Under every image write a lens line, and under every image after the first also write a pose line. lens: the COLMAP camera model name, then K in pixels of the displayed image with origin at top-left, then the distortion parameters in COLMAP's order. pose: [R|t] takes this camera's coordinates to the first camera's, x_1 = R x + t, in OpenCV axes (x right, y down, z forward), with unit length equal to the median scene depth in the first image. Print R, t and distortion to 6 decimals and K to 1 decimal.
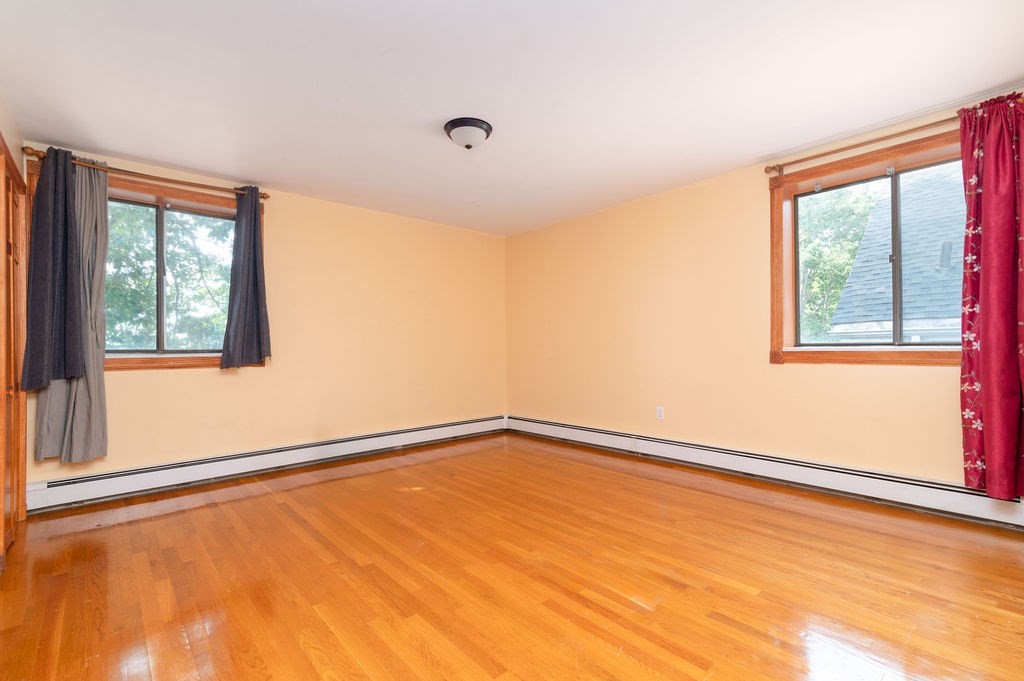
lens RADIAL K [[459.9, 0, 512.0], [0, 459.9, 340.5], [0, 0, 1]] dist [0.011878, -0.000068]
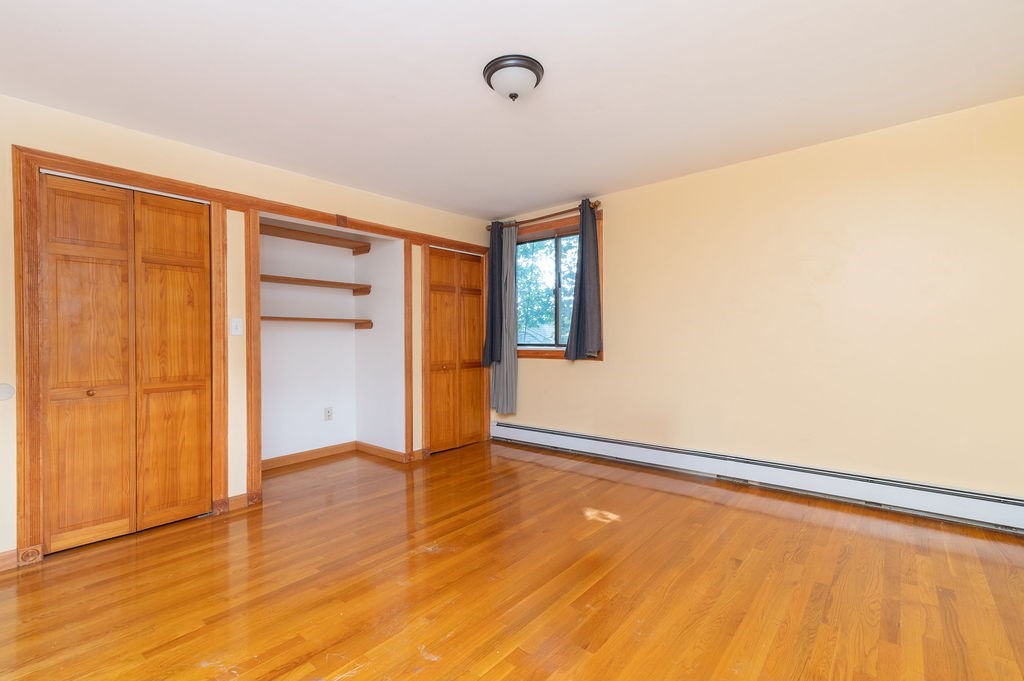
lens RADIAL K [[459.9, 0, 512.0], [0, 459.9, 340.5], [0, 0, 1]] dist [0.011878, -0.000068]
pose [[0.142258, 0.004720, -0.989818, 0.599070], [0.011113, 0.999918, 0.006365, -0.000110], [0.989767, -0.011905, 0.142194, 0.767642]]
